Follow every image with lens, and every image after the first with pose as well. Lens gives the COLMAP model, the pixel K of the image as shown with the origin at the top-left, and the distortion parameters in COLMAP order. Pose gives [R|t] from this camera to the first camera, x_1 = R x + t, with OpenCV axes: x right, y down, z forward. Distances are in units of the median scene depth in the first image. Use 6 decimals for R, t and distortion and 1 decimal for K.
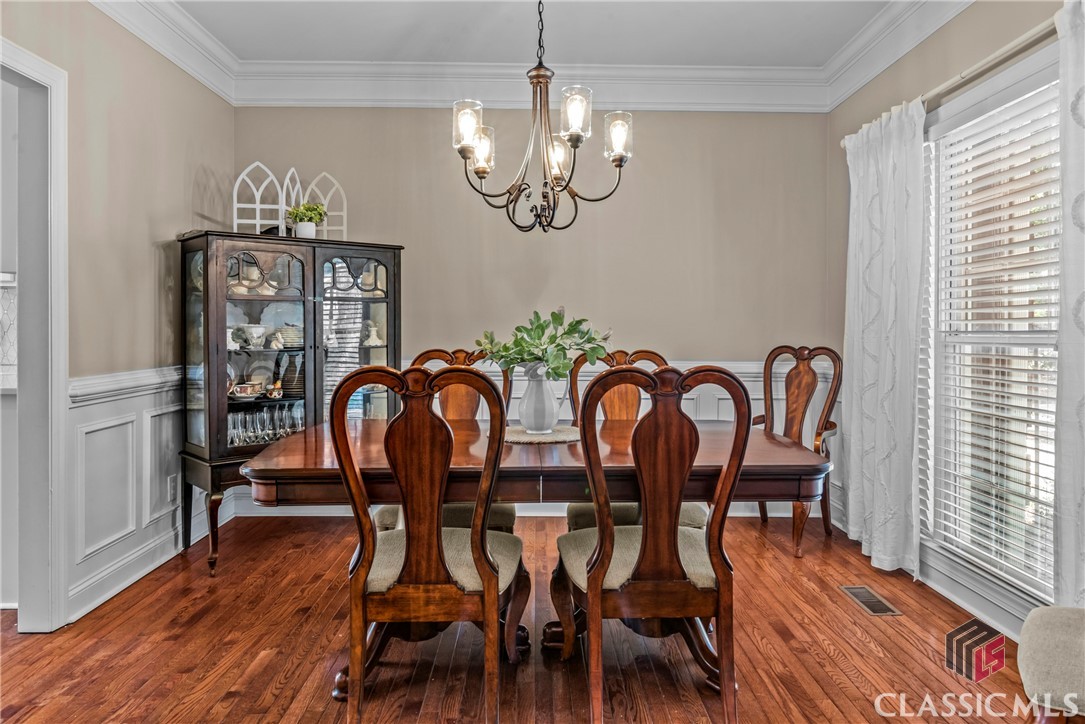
lens RADIAL K [[744.2, 0, 542.5], [0, 744.2, 362.0], [0, 0, 1]] dist [-0.001551, -0.000089]
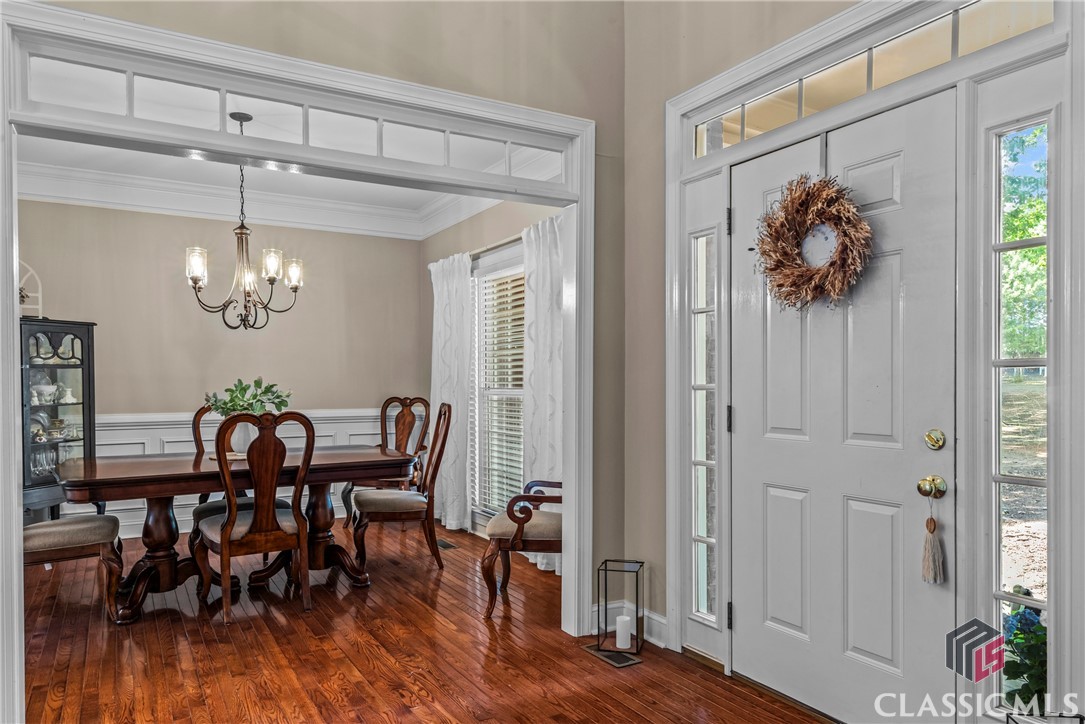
lens RADIAL K [[737.9, 0, 542.5], [0, 737.9, 362.0], [0, 0, 1]] dist [0.054035, -0.000633]
pose [[0.873563, 0.007502, 0.486654, -0.179117], [0.024598, 0.997923, -0.059539, 0.005003], [-0.486090, 0.063982, 0.871563, -0.575669]]
